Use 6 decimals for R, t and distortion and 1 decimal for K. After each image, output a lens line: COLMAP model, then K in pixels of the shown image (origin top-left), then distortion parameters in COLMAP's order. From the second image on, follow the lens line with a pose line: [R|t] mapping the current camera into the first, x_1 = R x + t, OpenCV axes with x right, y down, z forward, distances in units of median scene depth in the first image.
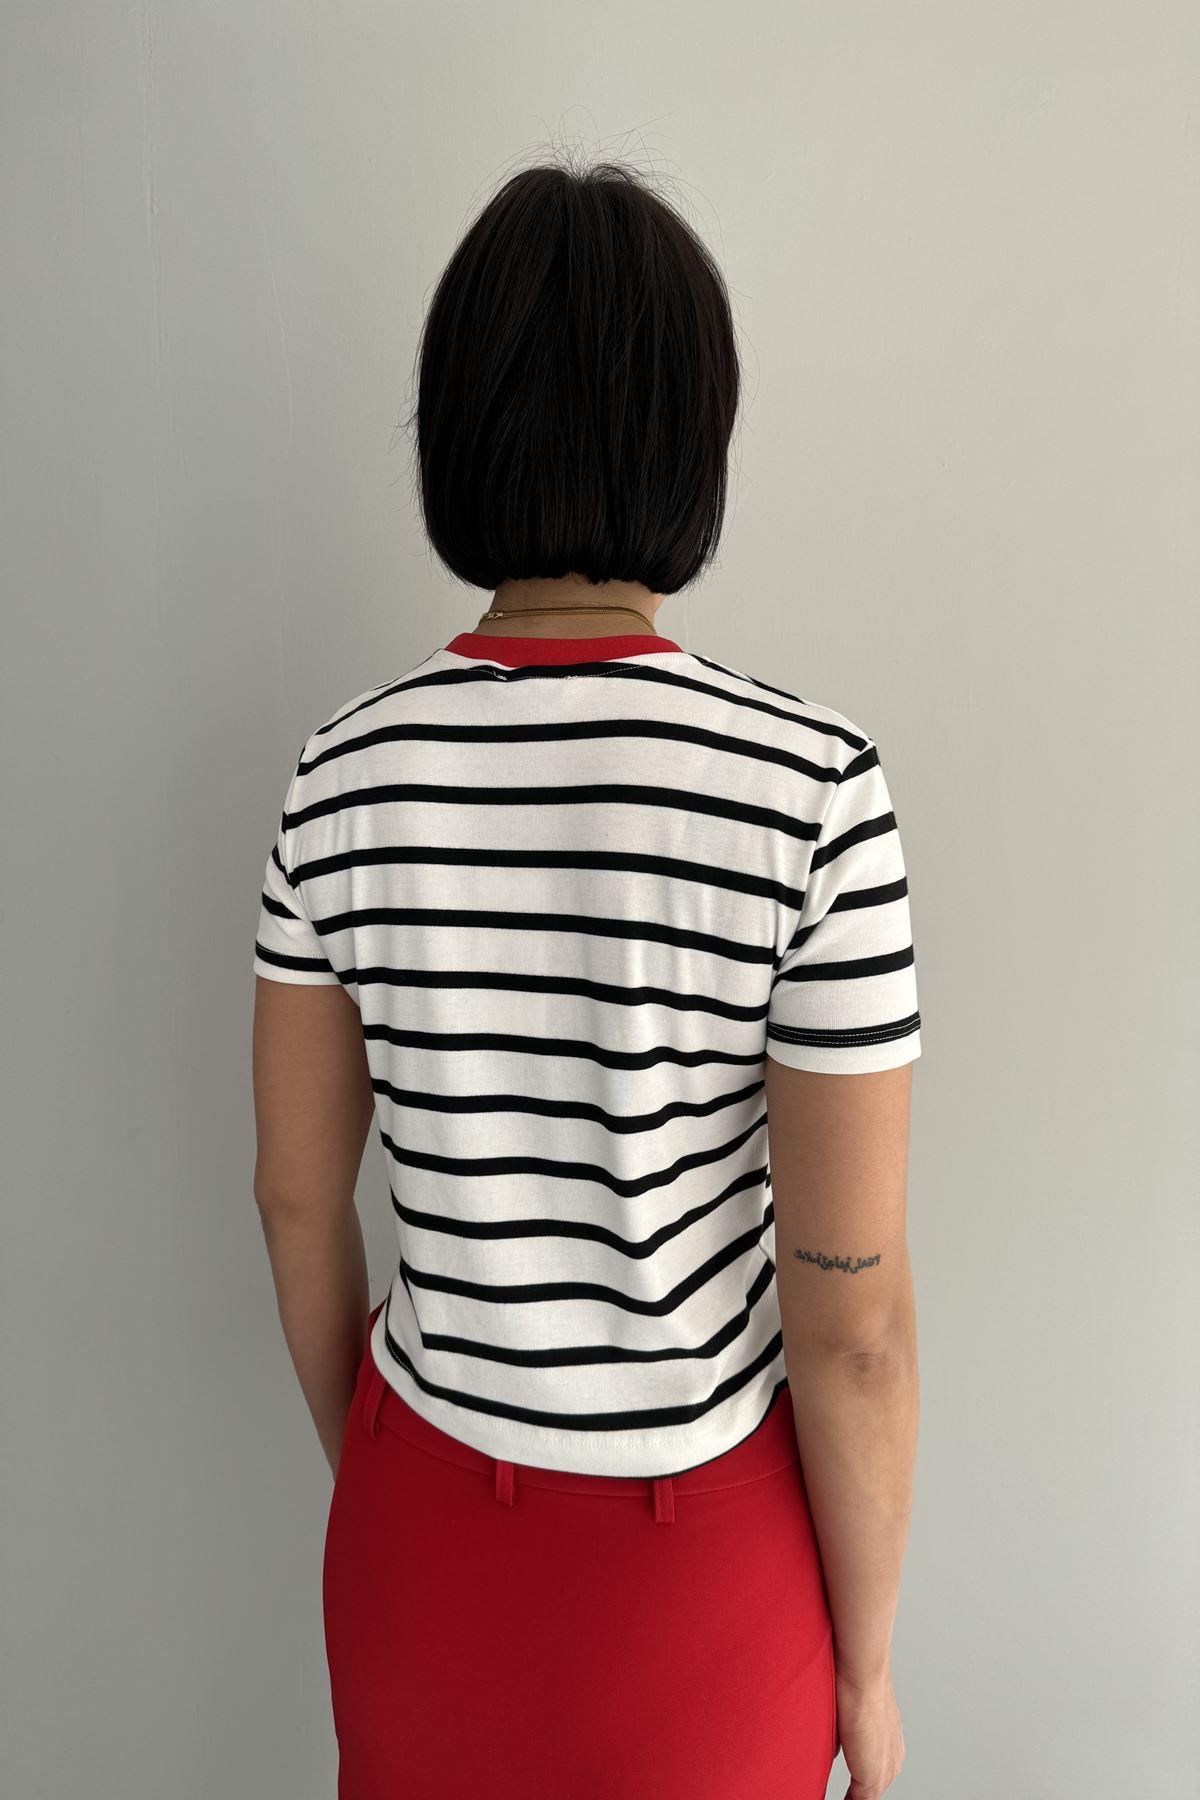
lens RADIAL K [[1194.1, 0, 600.0], [0, 1194.1, 900.0], [0, 0, 1]] dist [0.046010, -0.000651]
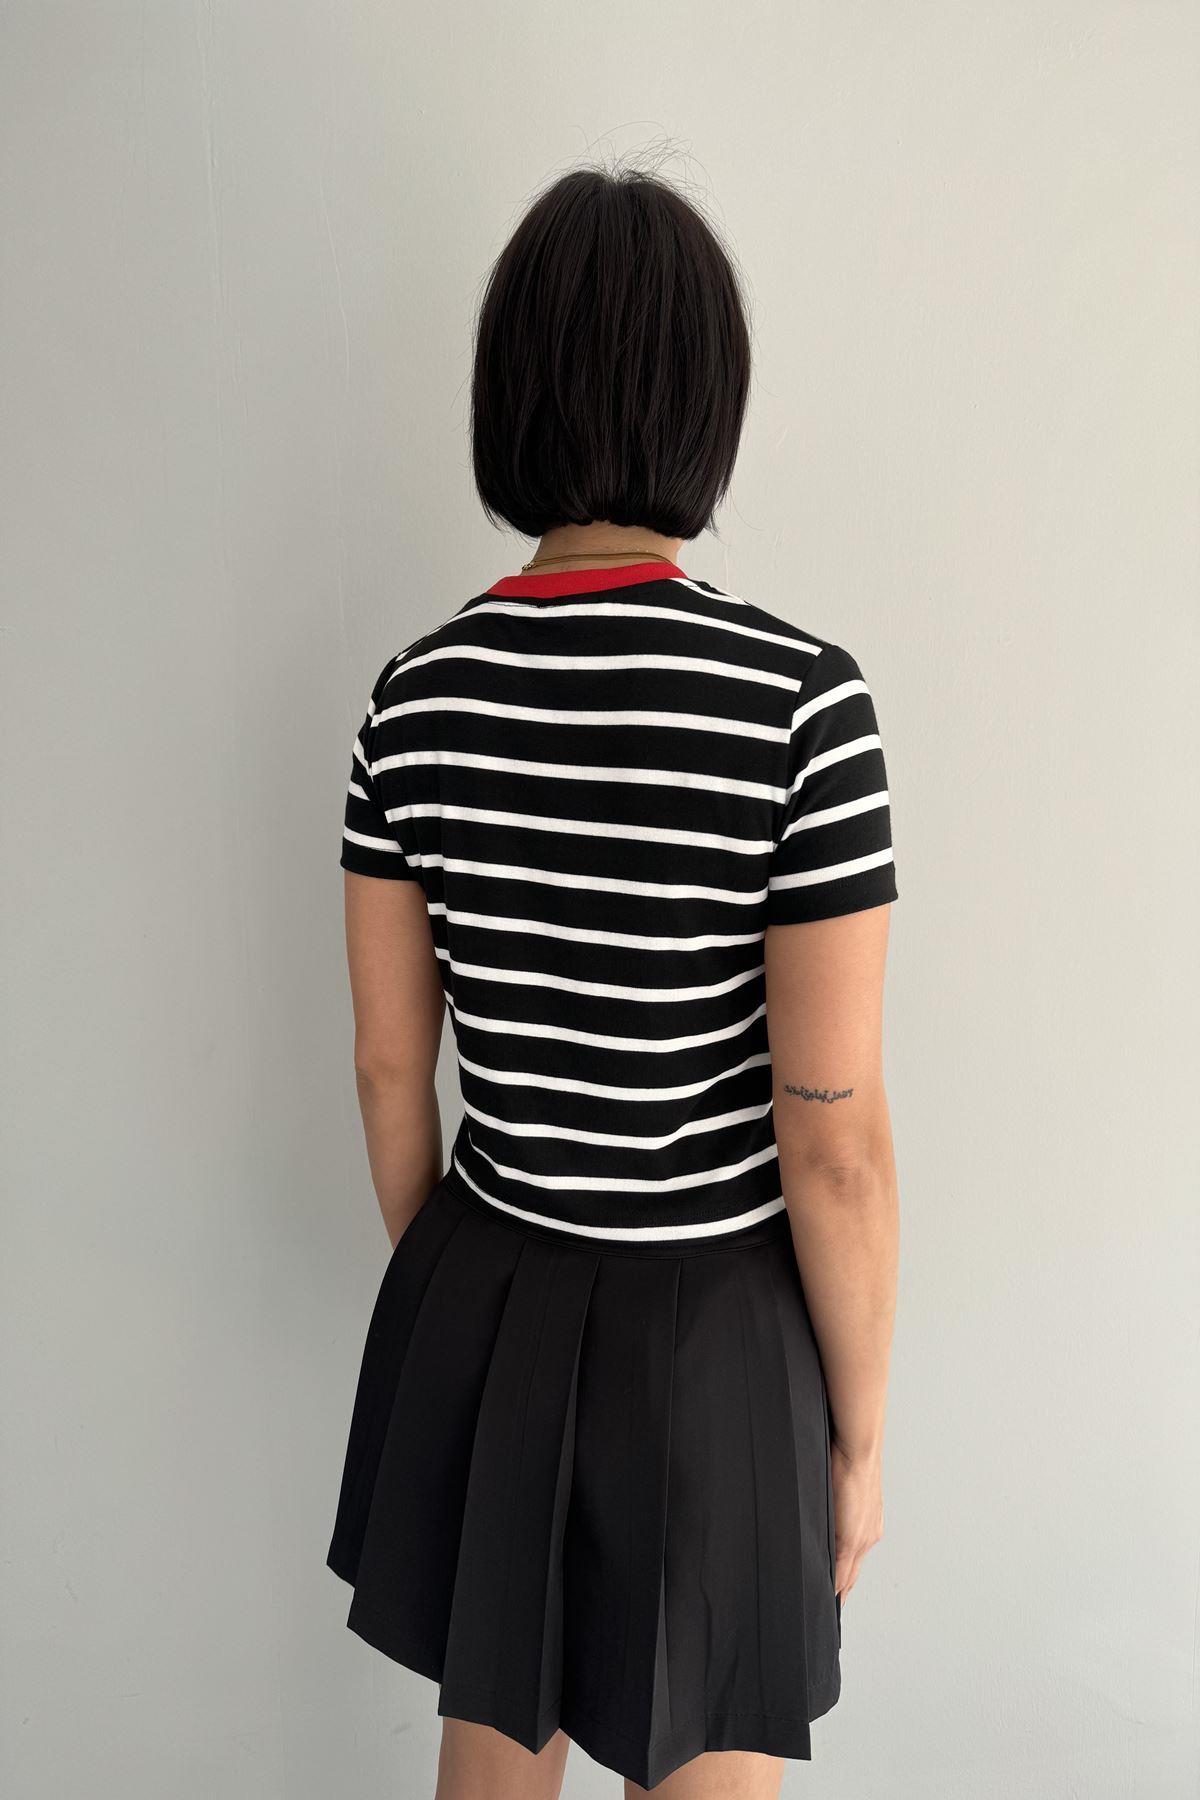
lens RADIAL K [[1194.1, 0, 600.0], [0, 1194.1, 900.0], [0, 0, 1]] dist [0.046010, -0.000651]
pose [[0.996941, 0.007699, -0.077777, 0.069526], [-0.003134, 0.998273, 0.058653, 0.033054], [0.078094, -0.058230, 0.995244, -0.213109]]
